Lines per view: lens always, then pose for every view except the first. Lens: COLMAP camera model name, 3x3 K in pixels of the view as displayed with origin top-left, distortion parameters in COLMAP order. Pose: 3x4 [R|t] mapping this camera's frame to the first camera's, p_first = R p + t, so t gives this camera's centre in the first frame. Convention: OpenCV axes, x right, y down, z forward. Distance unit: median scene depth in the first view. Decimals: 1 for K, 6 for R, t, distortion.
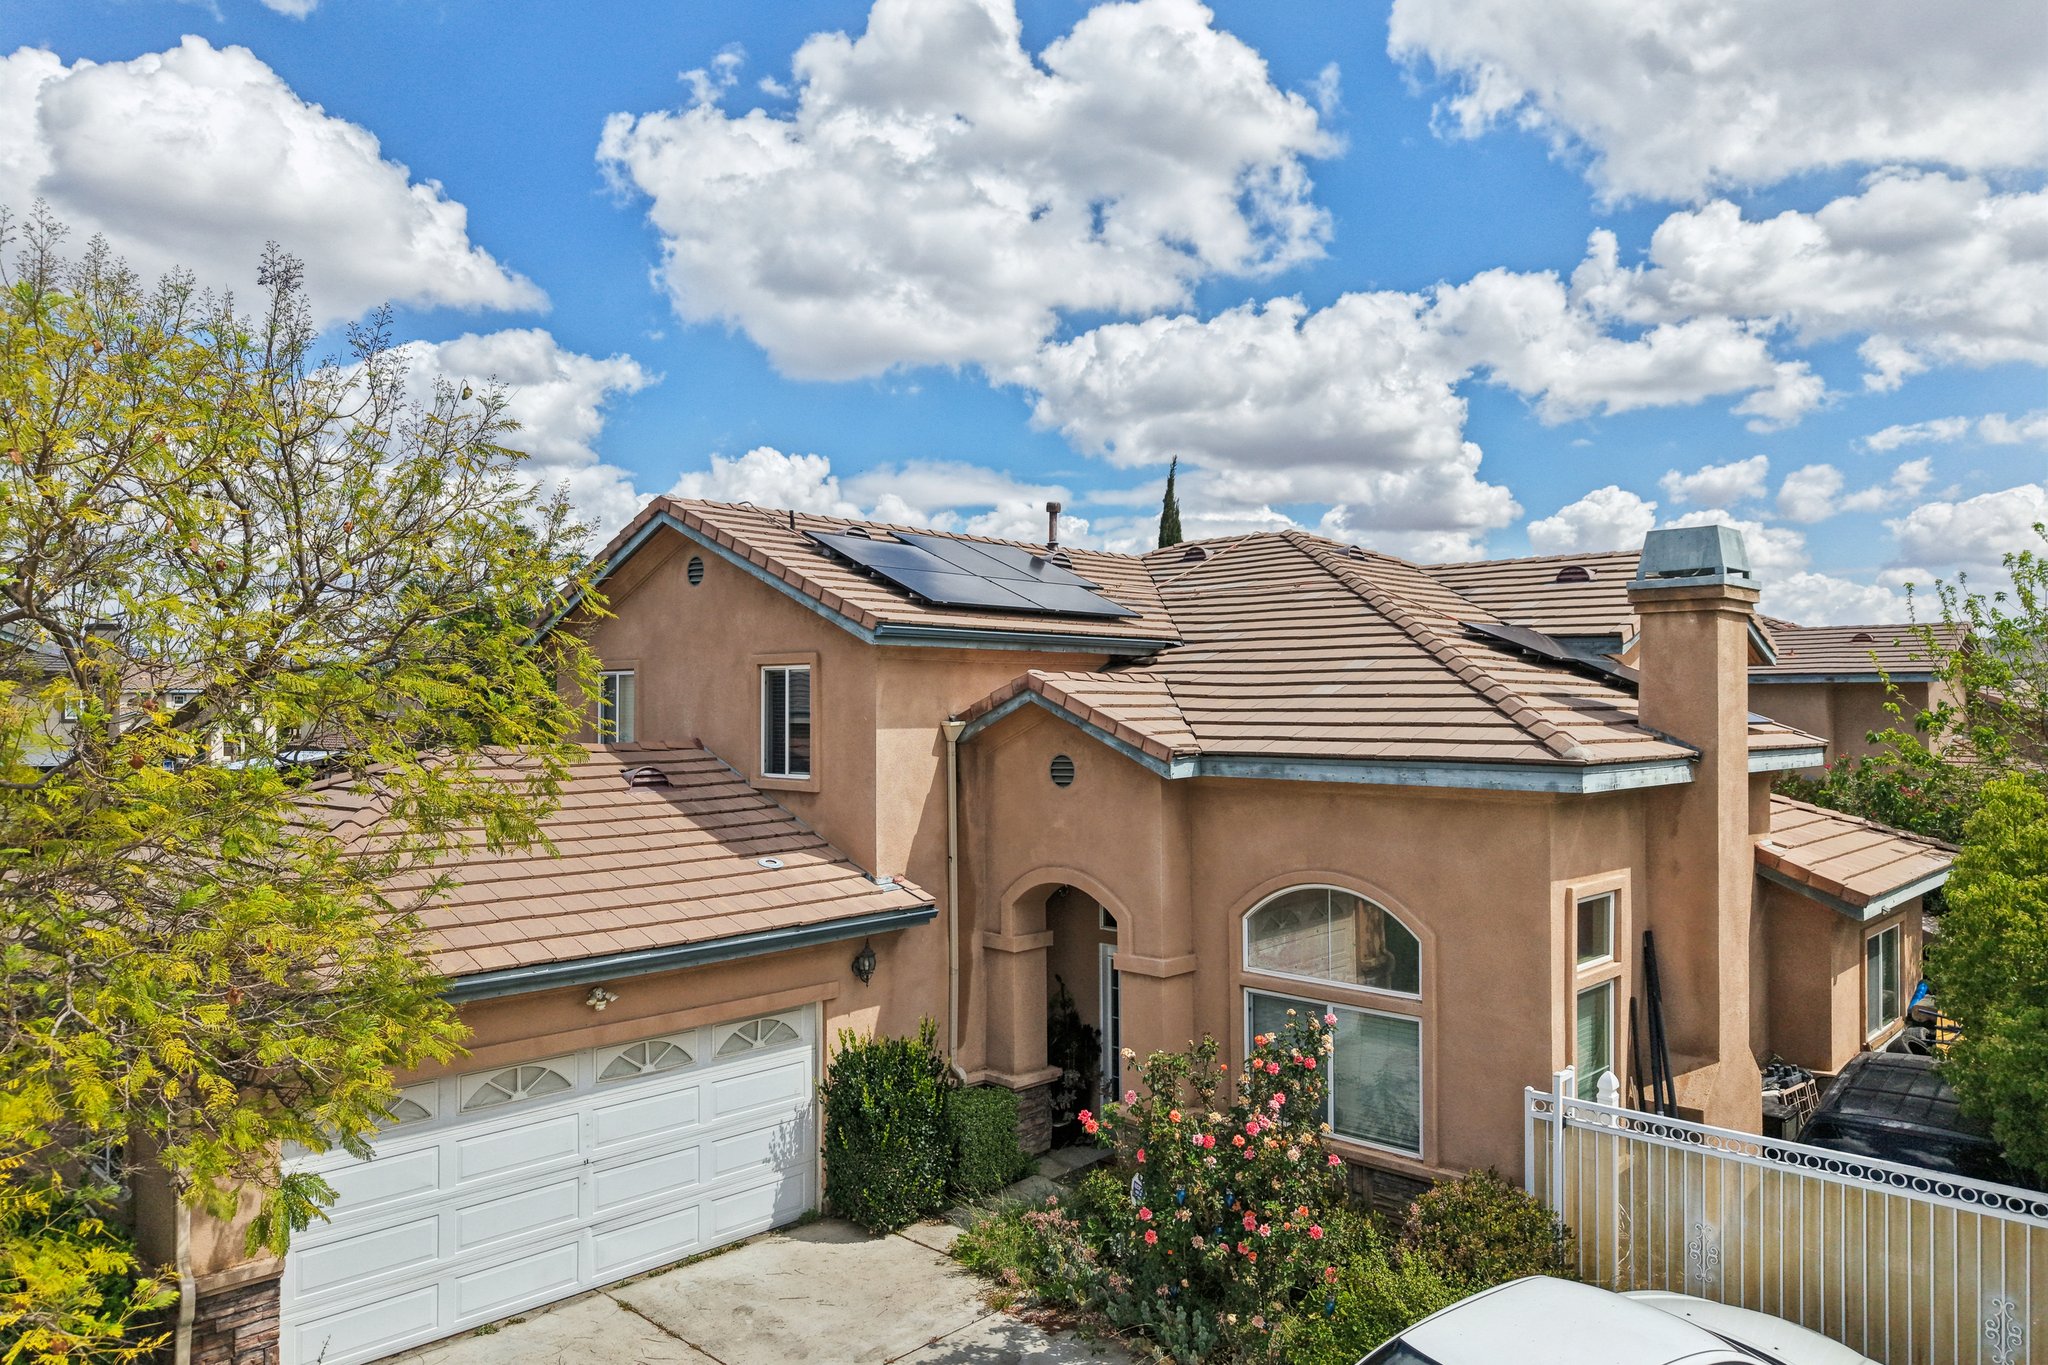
lens RADIAL K [[1362.3, 0, 1020.1], [0, 1362.3, 689.8], [0, 0, 1]] dist [0.019321, -0.017486]
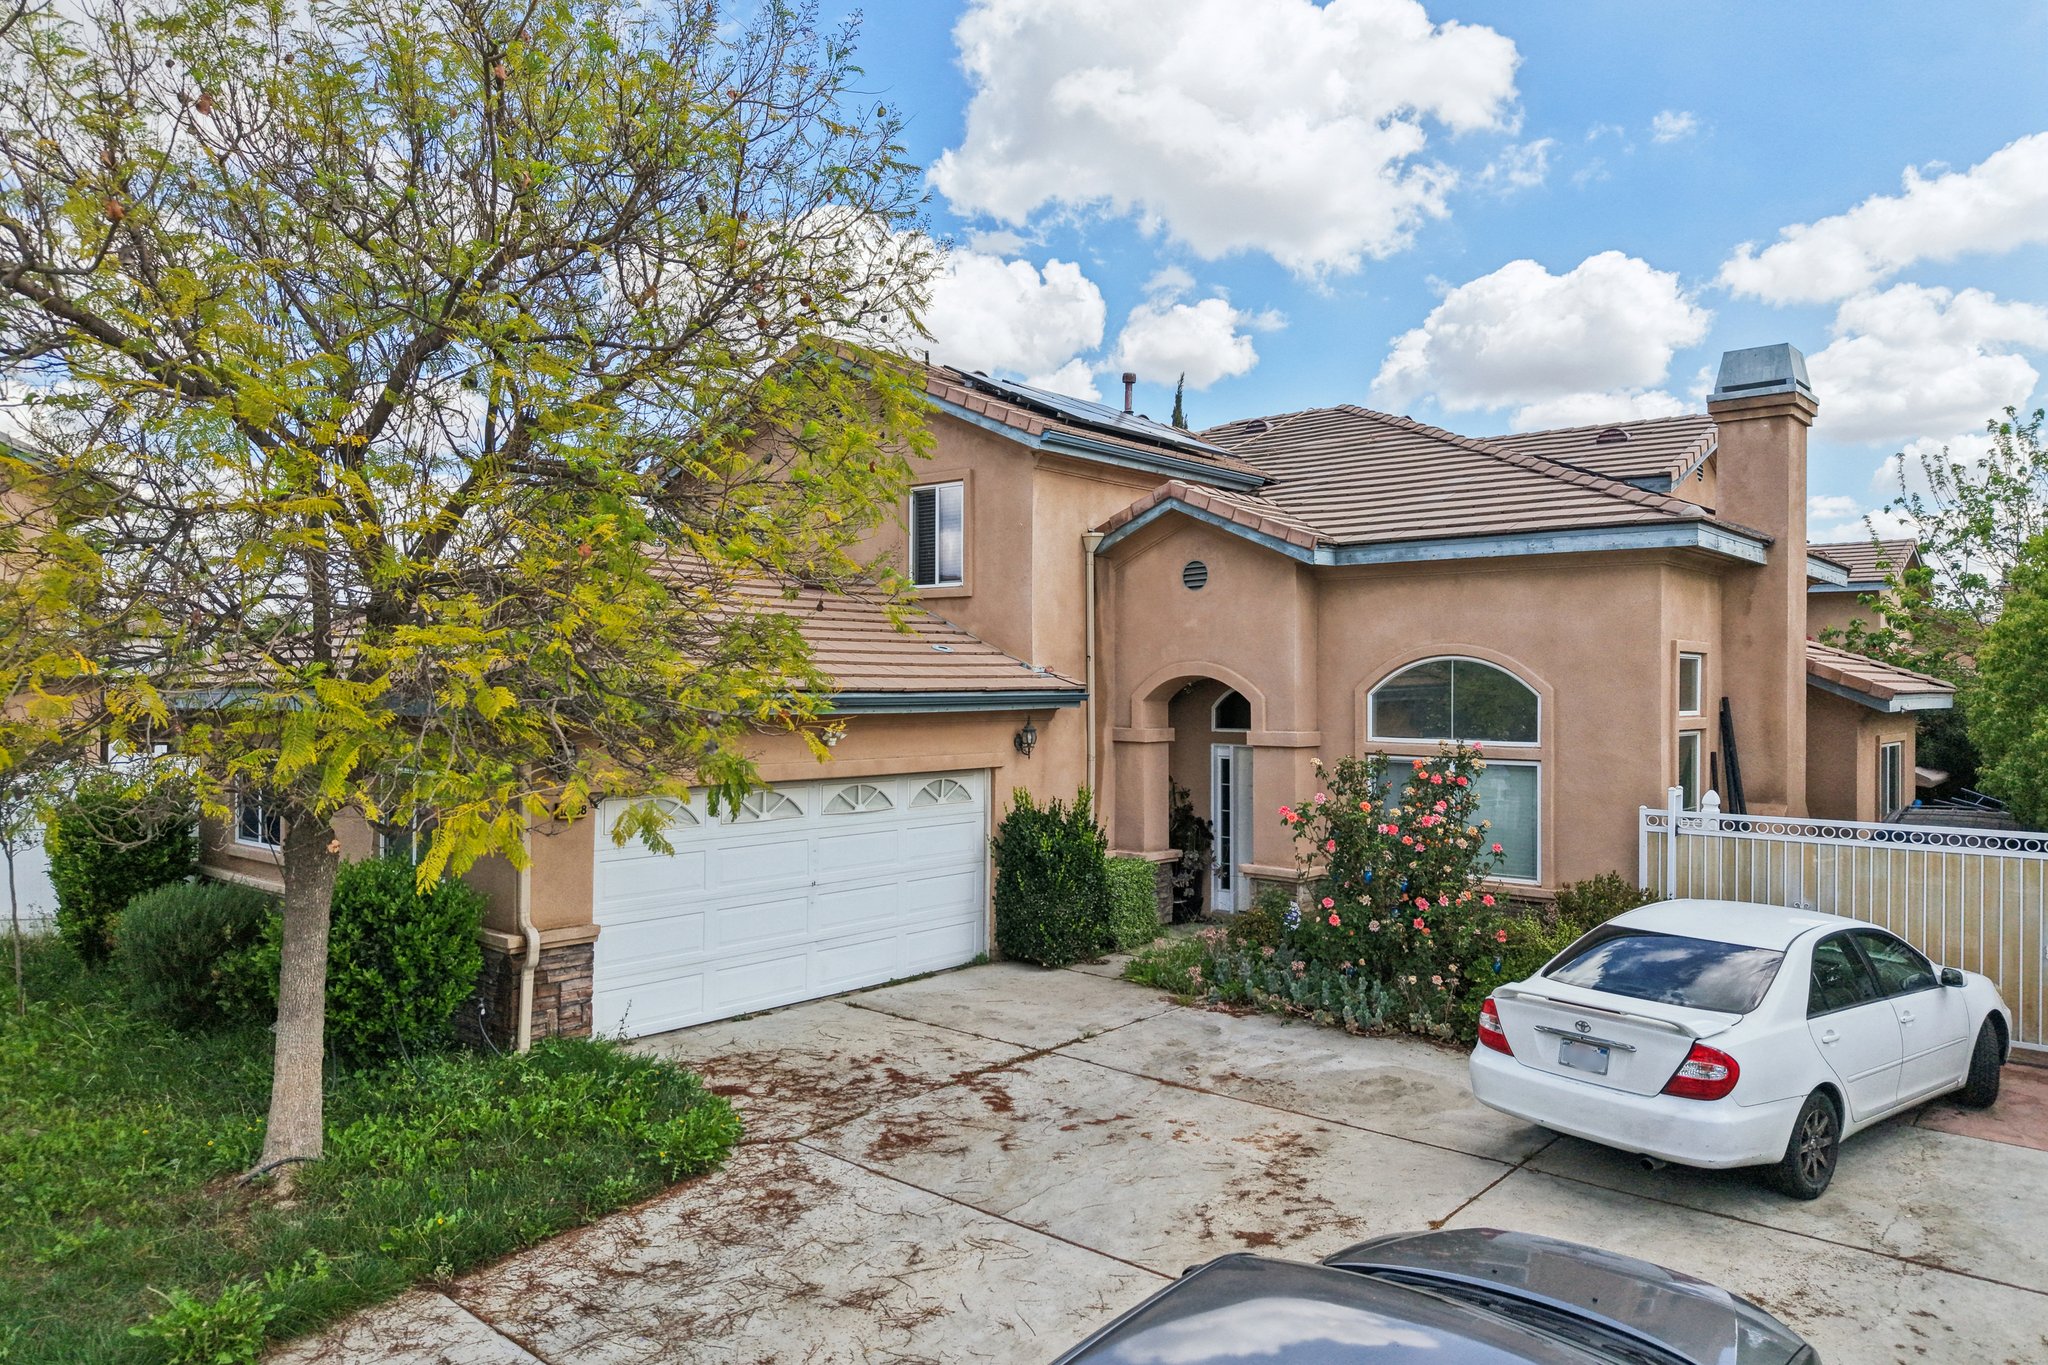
lens RADIAL K [[1362.3, 0, 1015.3], [0, 1362.3, 664.2], [0, 0, 1]] dist [0.019321, -0.017486]
pose [[0.998608, 0.007338, 0.052224, -0.186721], [-0.007280, 0.999973, -0.001313, 0.145747], [-0.052232, 0.000931, 0.998635, -0.113995]]
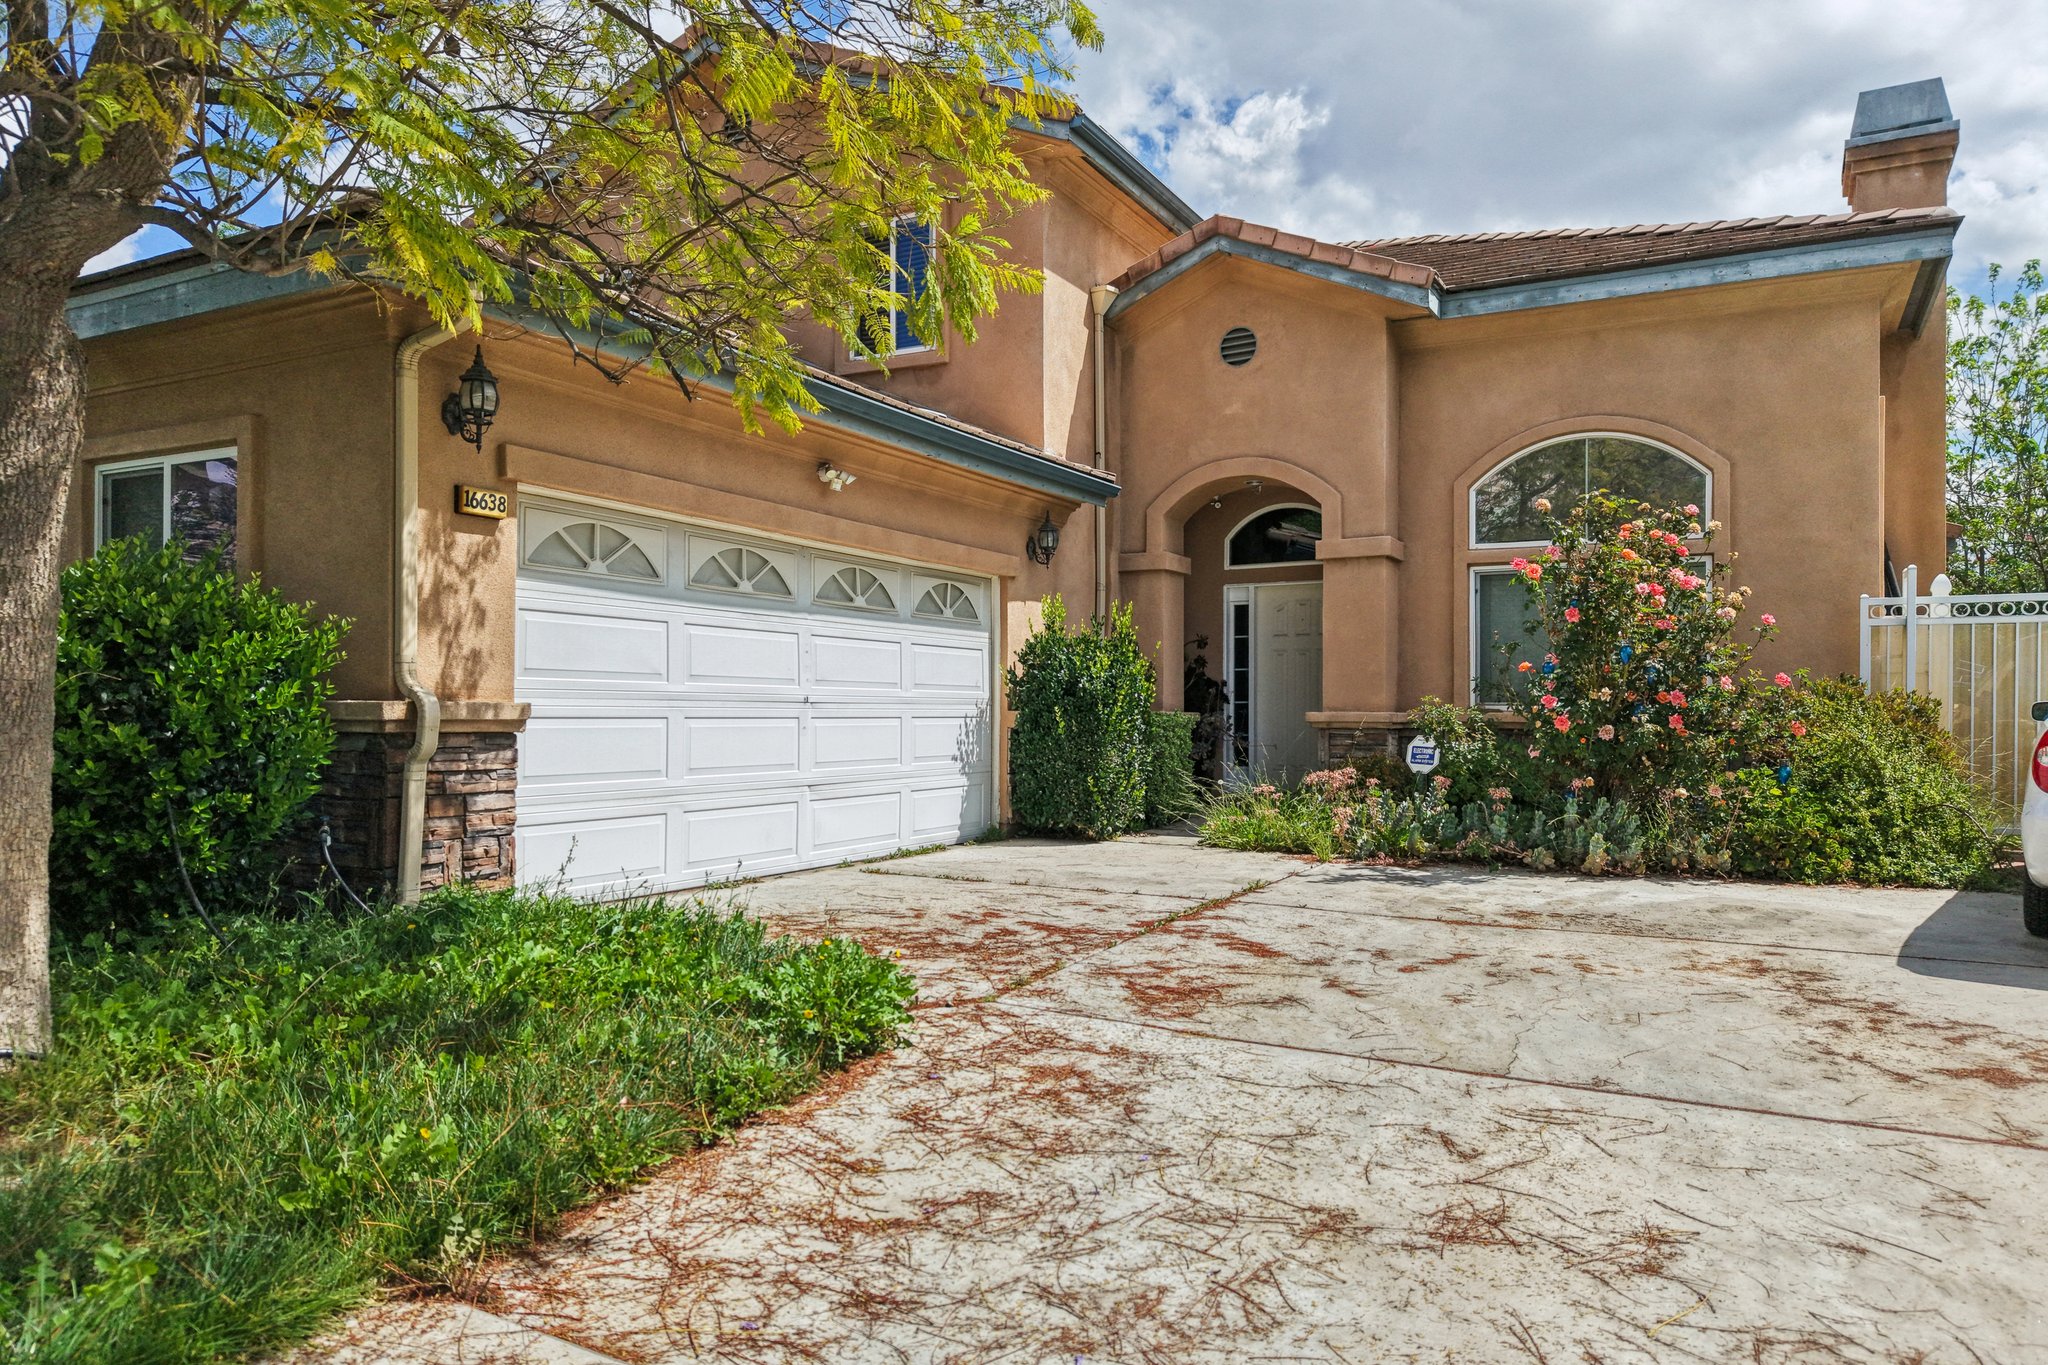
lens RADIAL K [[1362.3, 0, 1009.0], [0, 1362.3, 696.4], [0, 0, 1]] dist [0.019321, -0.017486]
pose [[0.965317, 0.005967, 0.261012, -0.358662], [-0.006571, 0.999977, 0.001439, 0.302626], [-0.260998, -0.003105, 0.965334, 0.216647]]
